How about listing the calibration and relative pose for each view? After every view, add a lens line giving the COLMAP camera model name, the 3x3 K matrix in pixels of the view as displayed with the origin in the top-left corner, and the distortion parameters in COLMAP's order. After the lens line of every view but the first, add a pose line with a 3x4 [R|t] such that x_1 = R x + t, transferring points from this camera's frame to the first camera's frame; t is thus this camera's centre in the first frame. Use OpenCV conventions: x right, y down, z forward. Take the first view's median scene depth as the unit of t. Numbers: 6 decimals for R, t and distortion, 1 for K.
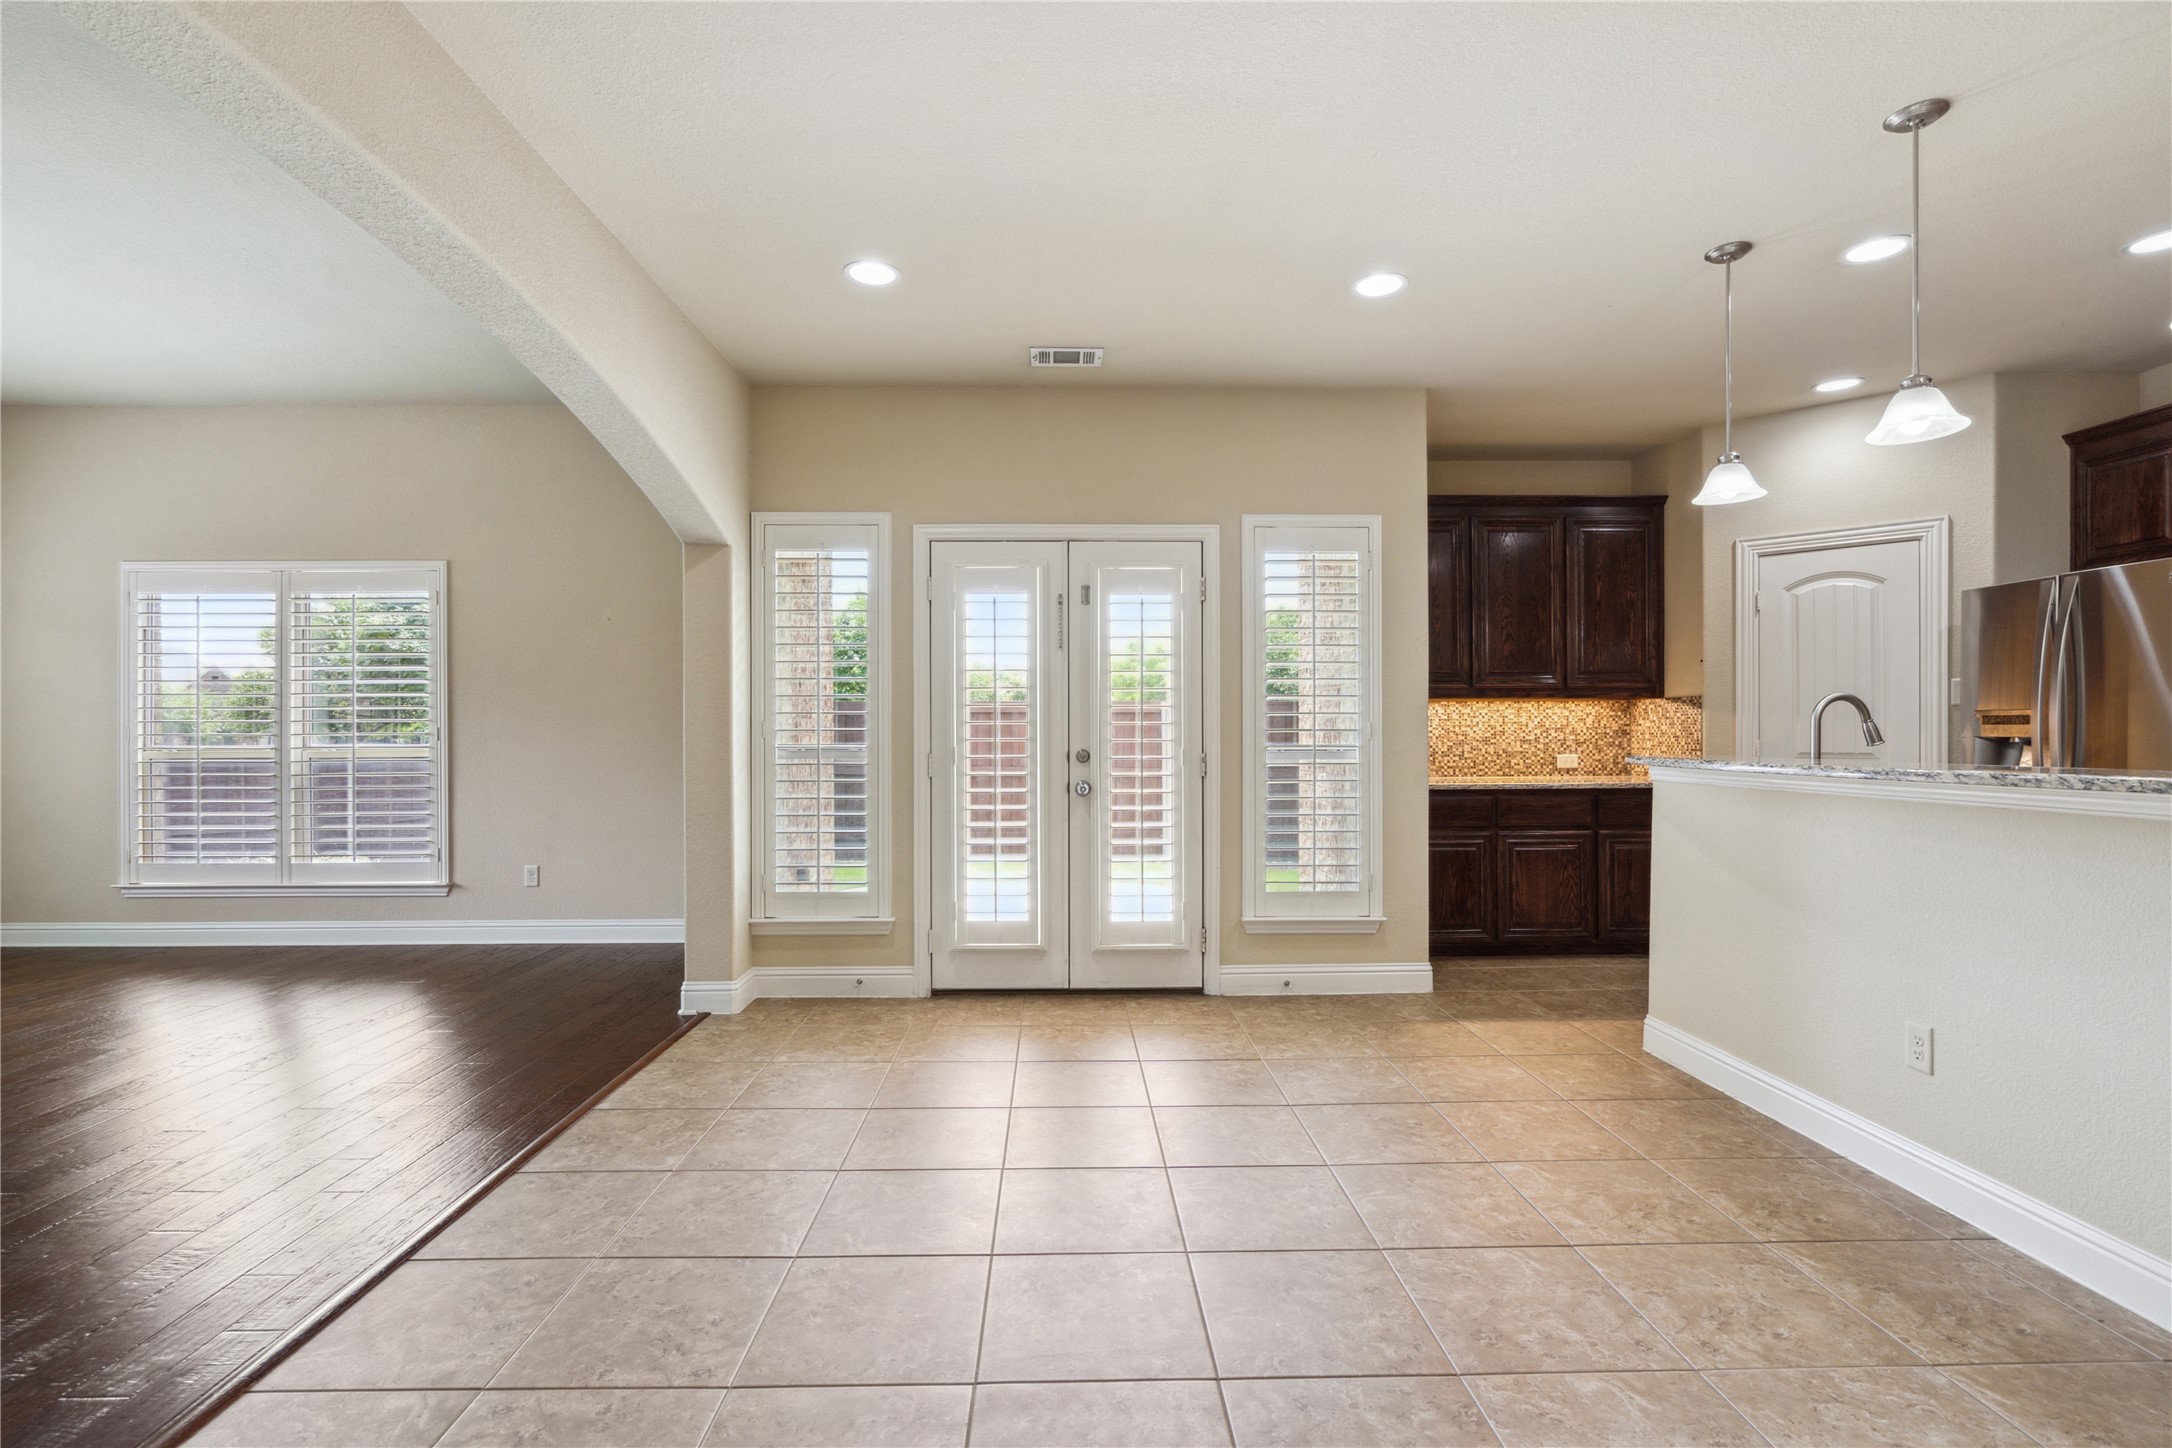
lens RADIAL K [[991.6, 0, 1079.0], [0, 991.6, 730.3], [0, 0, 1]] dist [-0.004220, 0.000637]
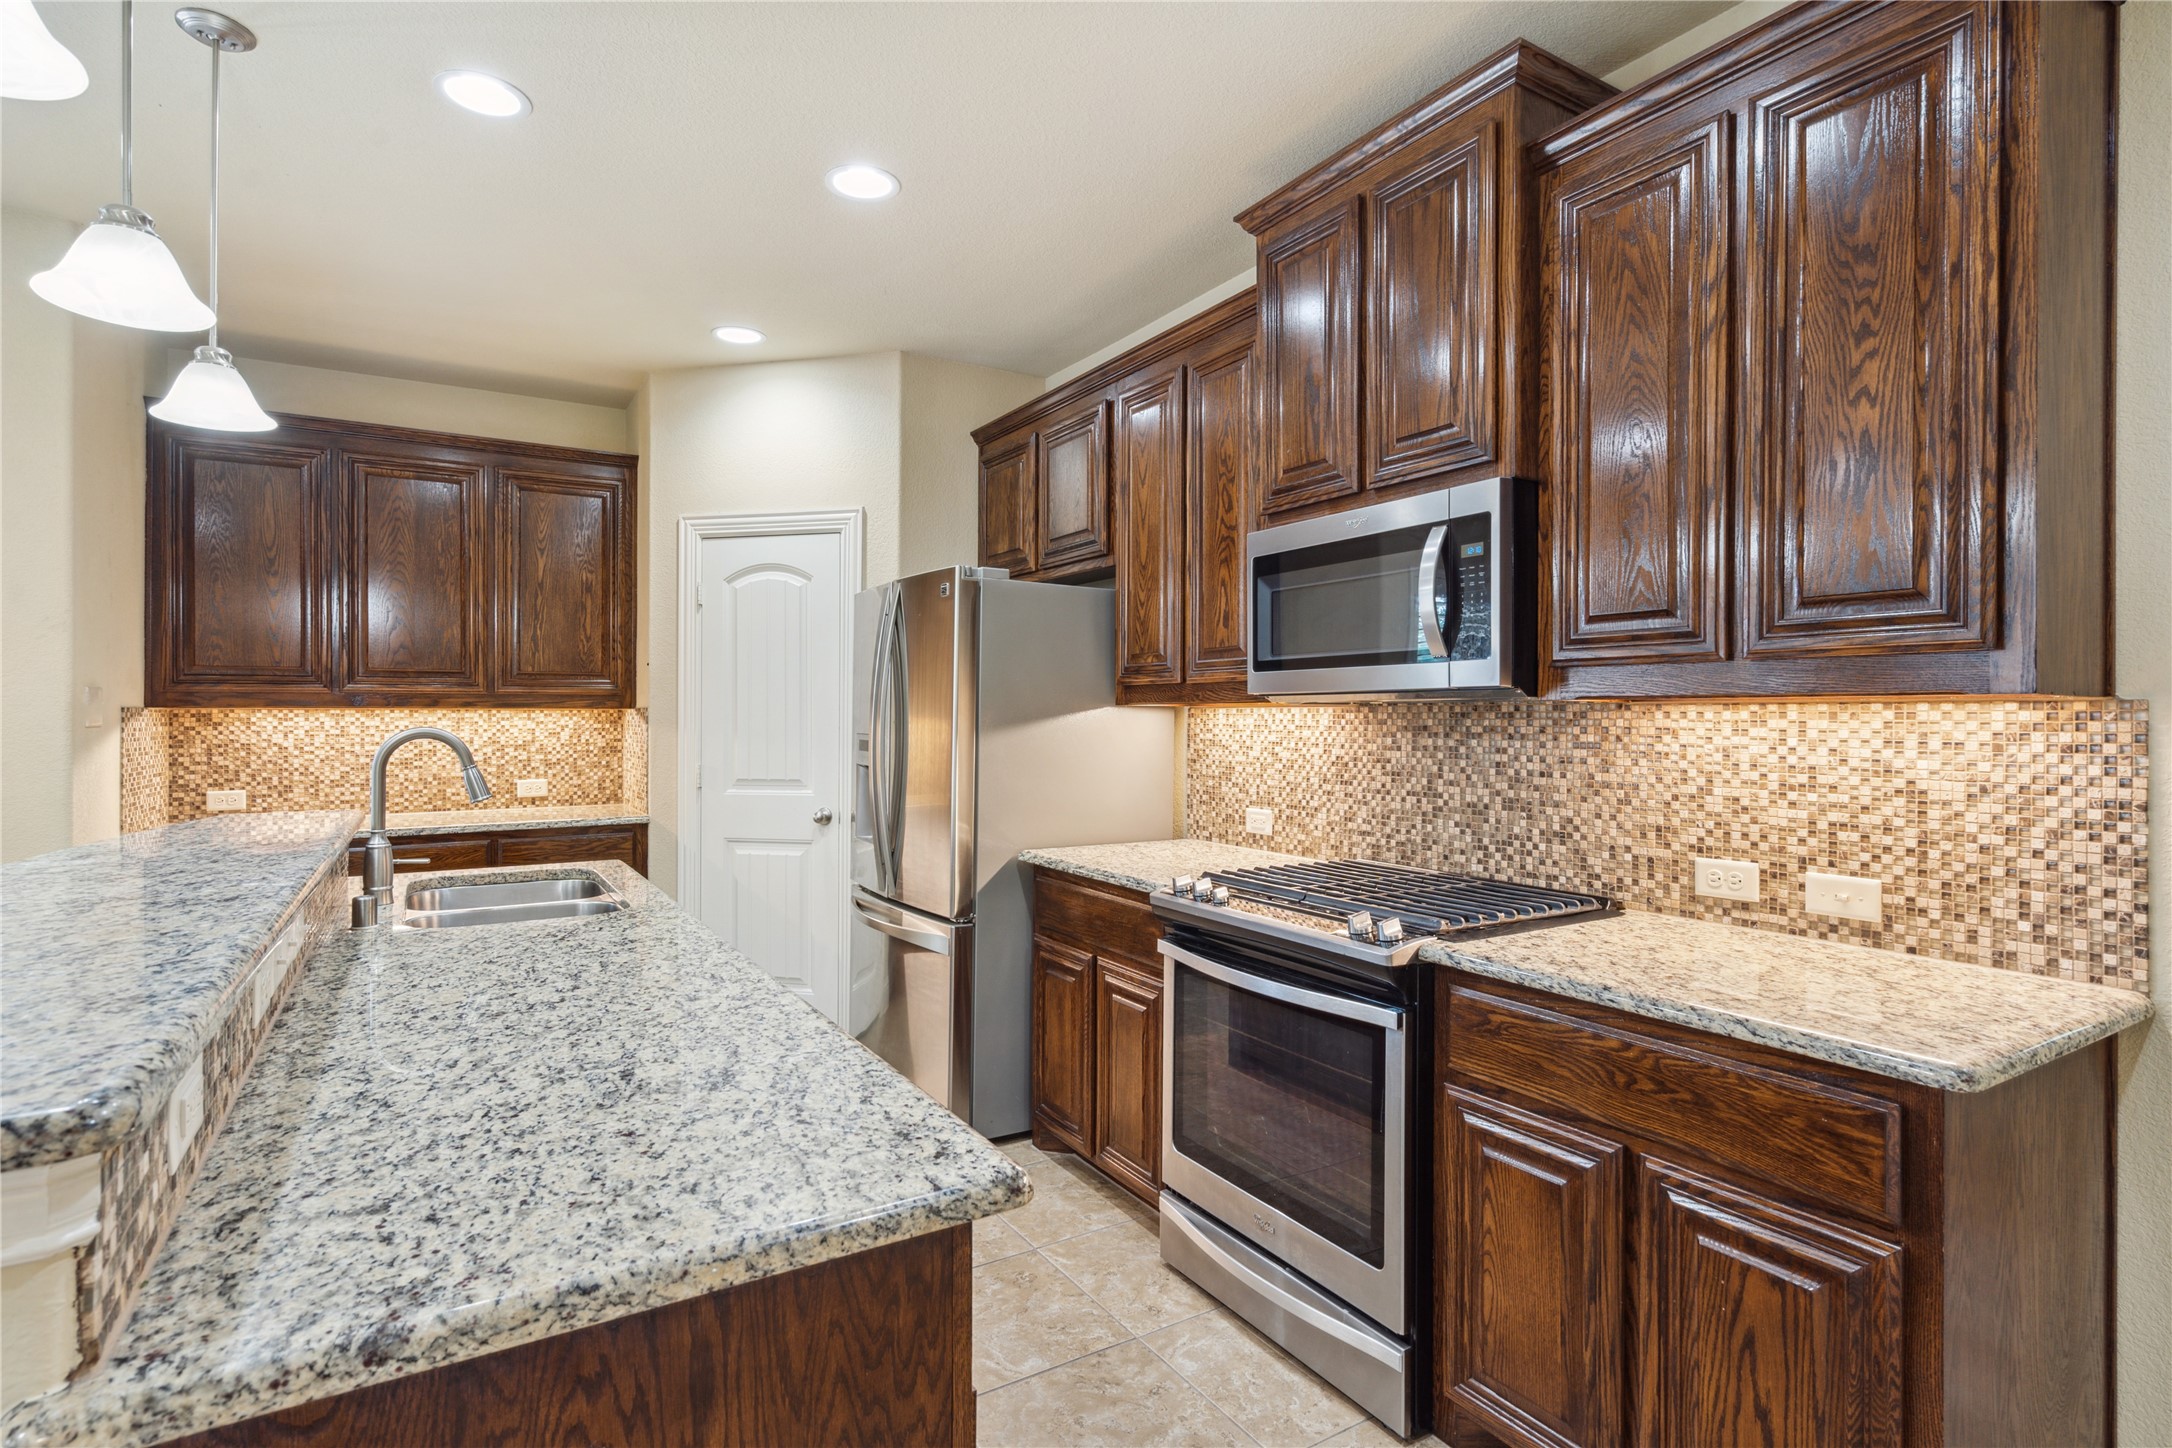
lens RADIAL K [[1062.1, 0, 1078.1], [0, 1062.1, 716.6], [0, 0, 1]] dist [0.002713, 0.000627]
pose [[0.862474, 0.003153, 0.506091, 0.504689], [-0.004195, 0.999991, 0.000920, -0.030548], [-0.506083, -0.002916, 0.862480, 0.086384]]
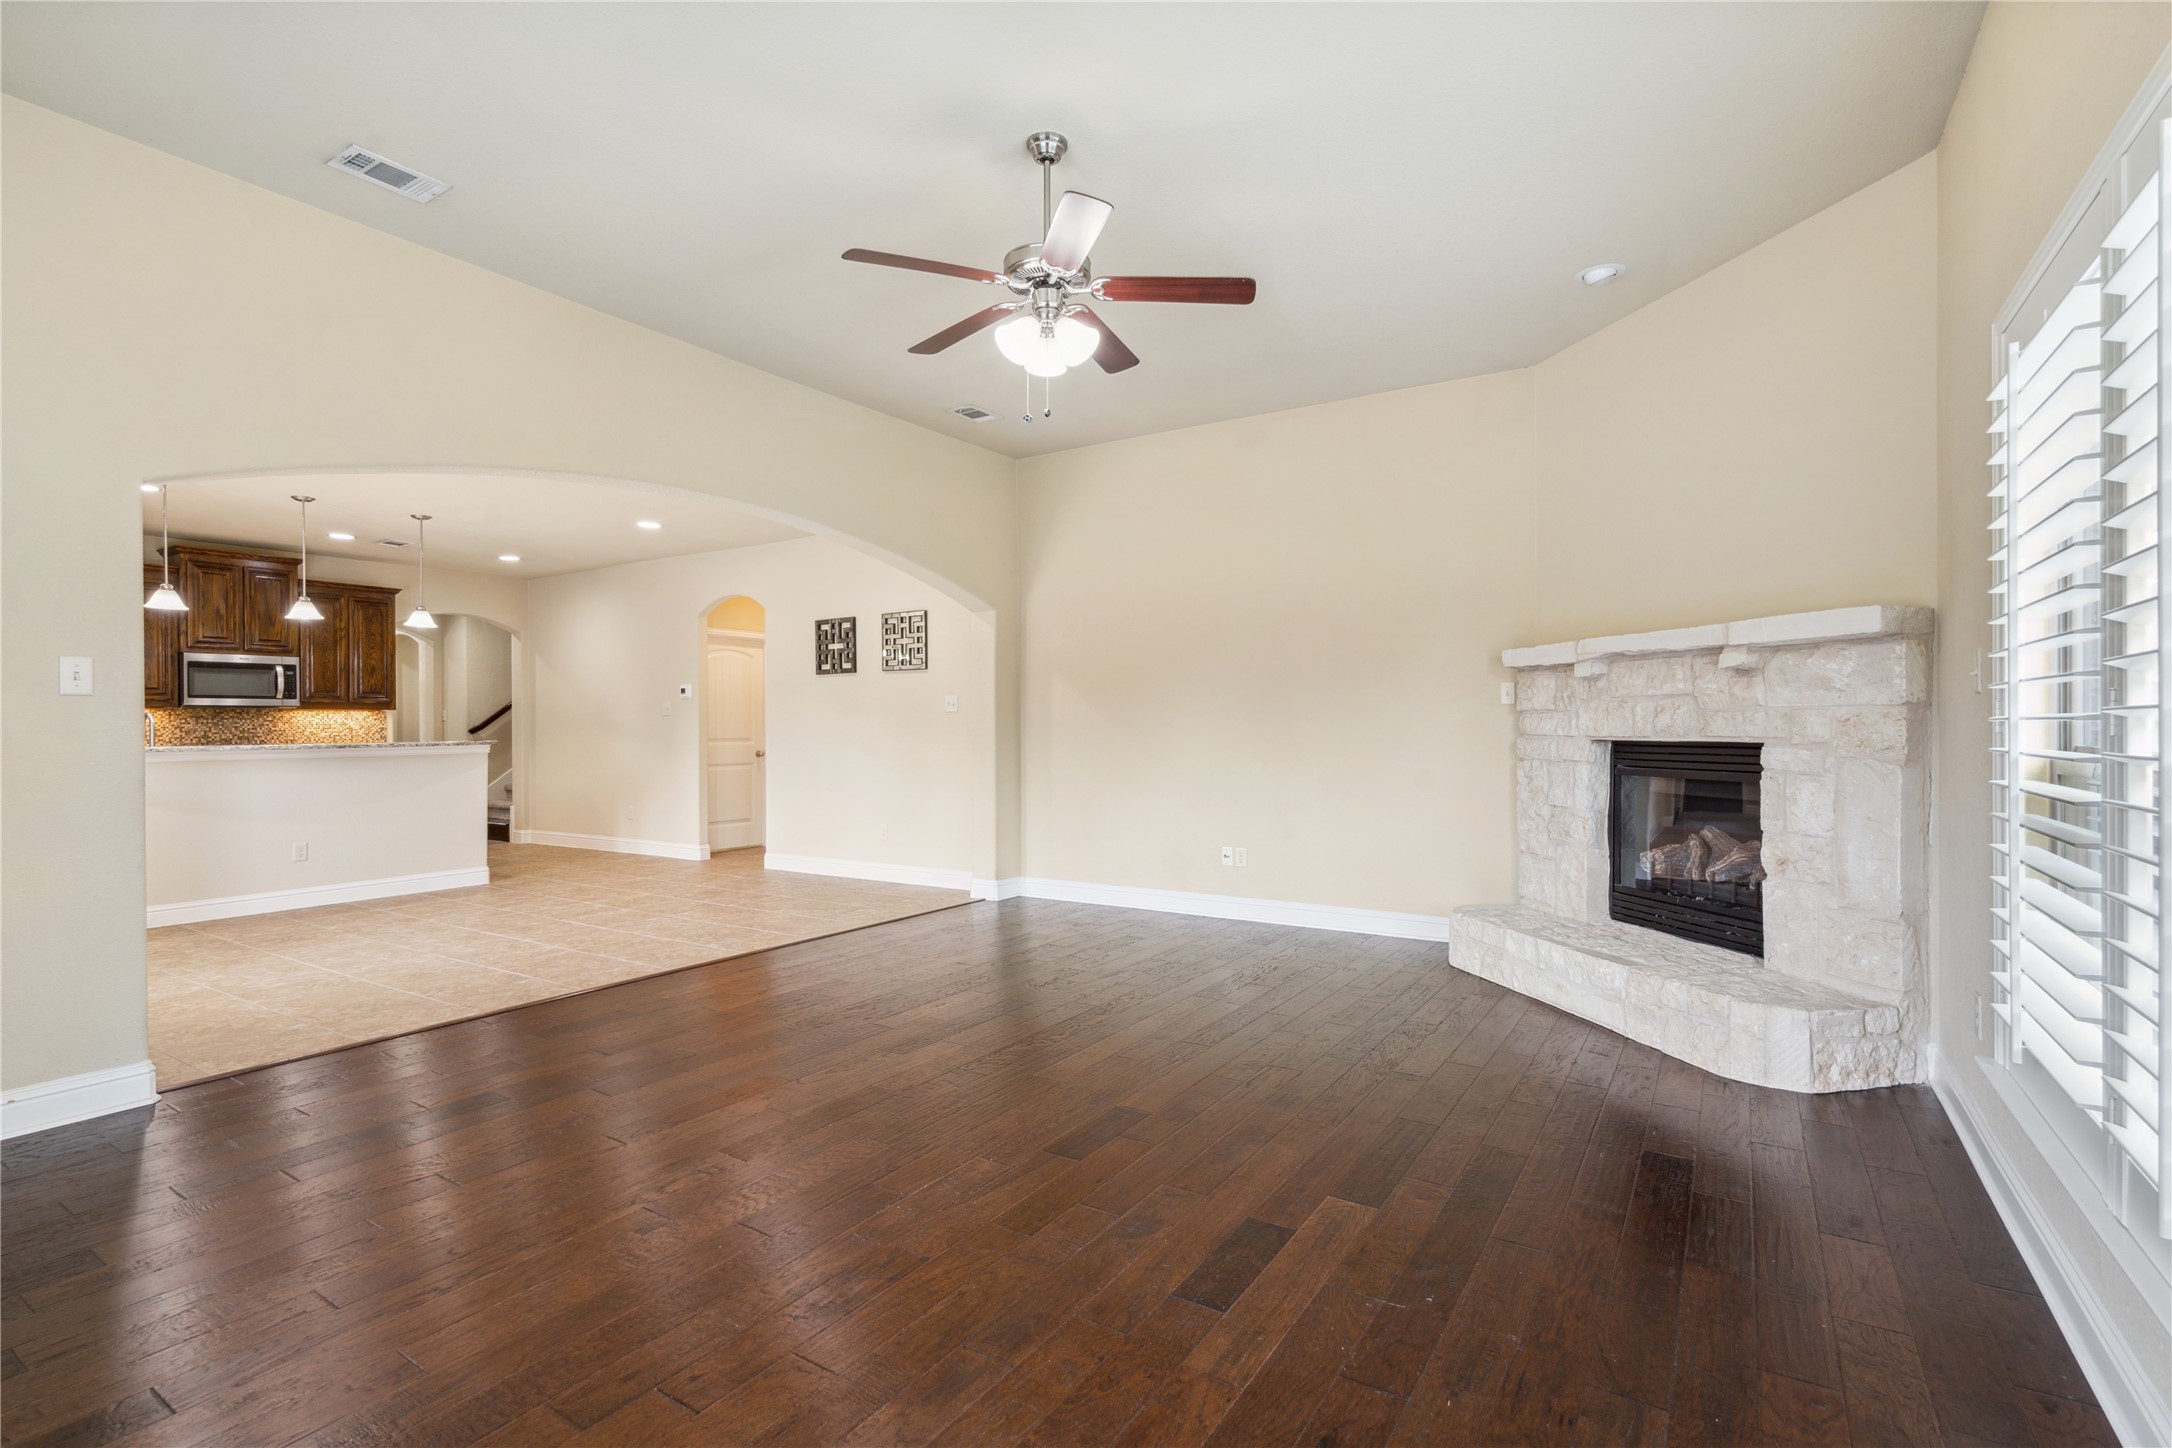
lens RADIAL K [[1007.8, 0, 1084.6], [0, 1007.8, 729.1], [0, 0, 1]] dist [-0.002115, 0.000364]
pose [[-0.830972, 0.006087, 0.556281, -1.183373], [0.007530, 0.999972, 0.000307, 0.005916], [-0.556263, 0.004444, -0.830994, 1.033718]]
